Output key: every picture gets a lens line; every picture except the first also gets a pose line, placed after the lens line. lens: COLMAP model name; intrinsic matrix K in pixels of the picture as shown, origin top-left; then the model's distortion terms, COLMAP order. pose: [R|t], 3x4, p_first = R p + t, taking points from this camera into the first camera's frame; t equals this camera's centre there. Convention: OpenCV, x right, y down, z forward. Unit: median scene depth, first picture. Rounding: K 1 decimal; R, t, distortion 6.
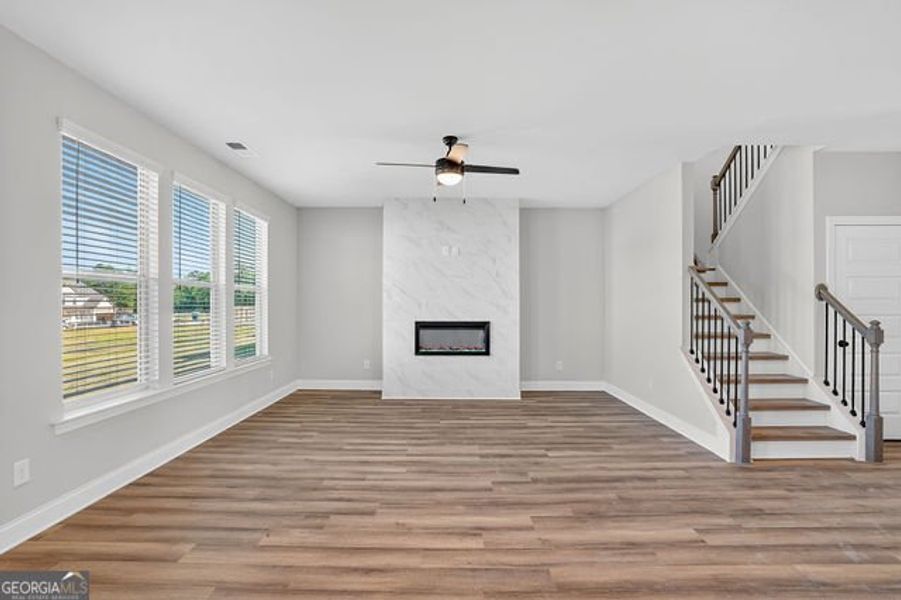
lens RADIAL K [[442.0, 0, 449.4], [0, 442.0, 305.2], [0, 0, 1]] dist [-0.060798, 0.019113]
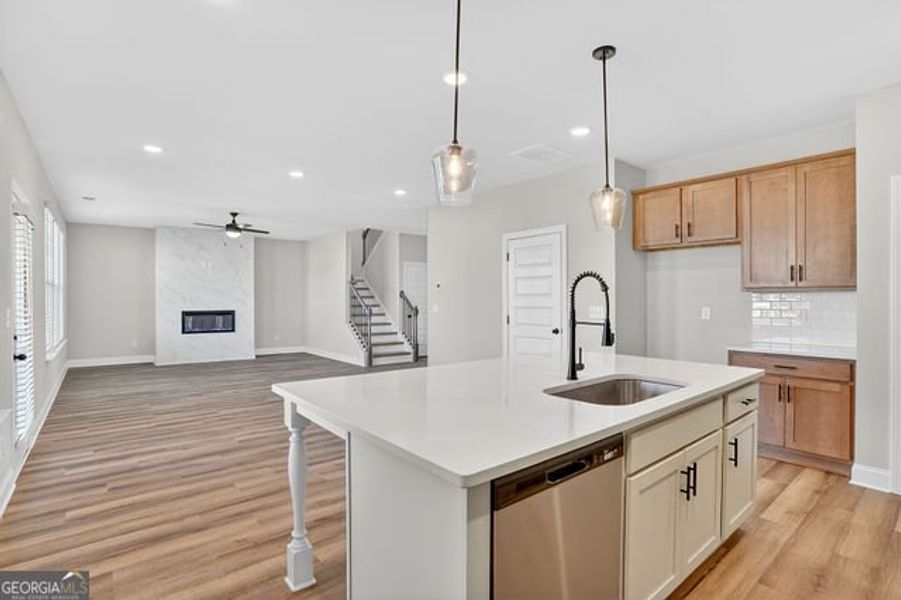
lens RADIAL K [[442.0, 0, 444.3], [0, 442.0, 302.4], [0, 0, 1]] dist [-0.060798, 0.019113]
pose [[0.774606, -0.004177, 0.632431, -0.458729], [0.000291, 0.999980, 0.006247, -0.000890], [-0.632444, -0.004655, 0.774592, -0.991525]]
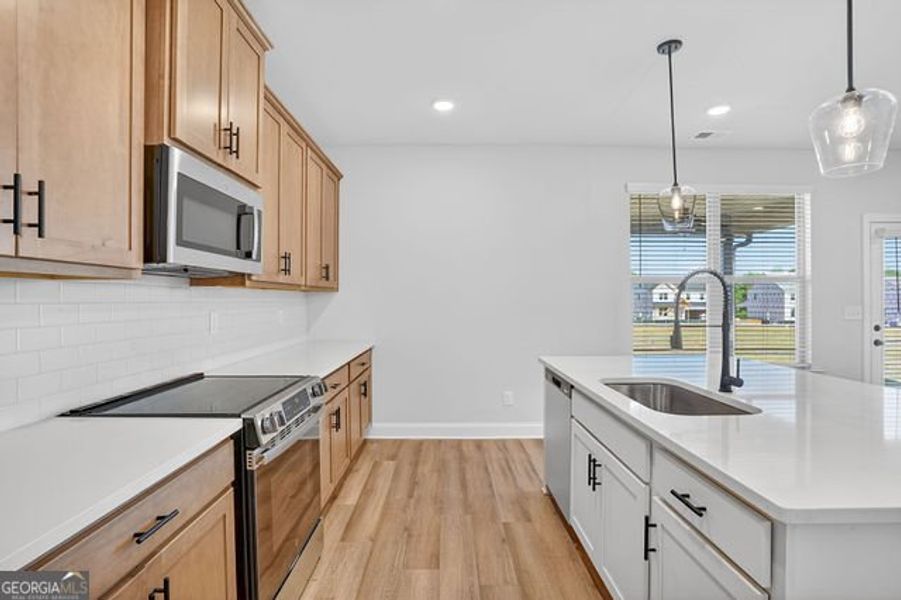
lens RADIAL K [[442.0, 0, 452.6], [0, 442.0, 306.5], [0, 0, 1]] dist [-0.060798, 0.019113]
pose [[0.008895, 0.009202, -0.999918, 0.433516], [0.000119, 0.999958, 0.009203, 0.002577], [0.999960, -0.000201, 0.008894, -0.966575]]
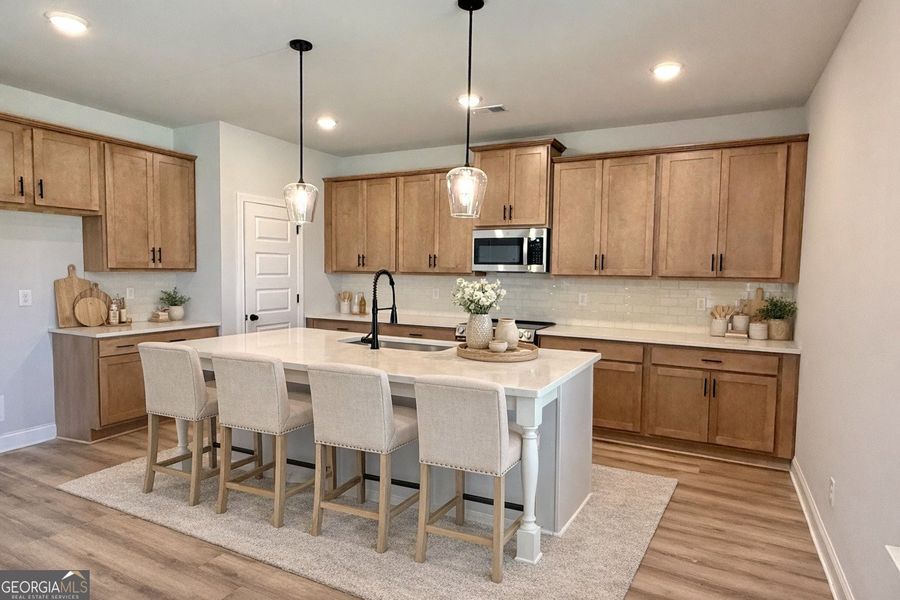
lens RADIAL K [[515.6, 0, 446.0], [0, 515.6, 304.2], [0, 0, 1]] dist [0.004364, -0.000442]
pose [[-0.883370, -0.047460, 0.466267, -0.449250], [-0.017215, 0.997474, 0.068914, -0.035965], [-0.468360, 0.052850, -0.881956, -0.074040]]
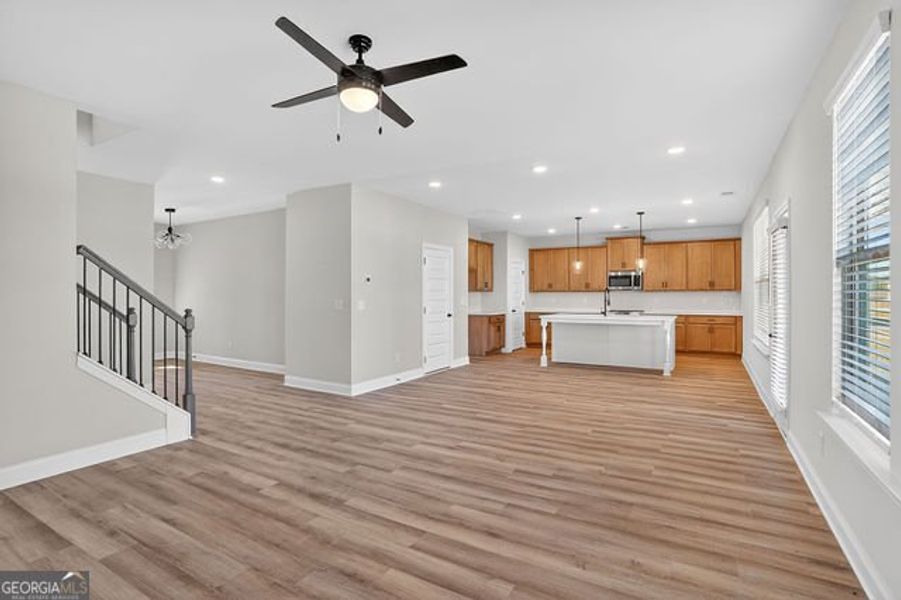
lens RADIAL K [[442.0, 0, 453.0], [0, 442.0, 293.3], [0, 0, 1]] dist [-0.060798, 0.019113]
pose [[-0.865703, 0.000405, 0.500558, -0.409119], [-0.000767, 0.999997, -0.002136, -0.003269], [-0.500558, -0.002233, -0.865700, 1.391156]]
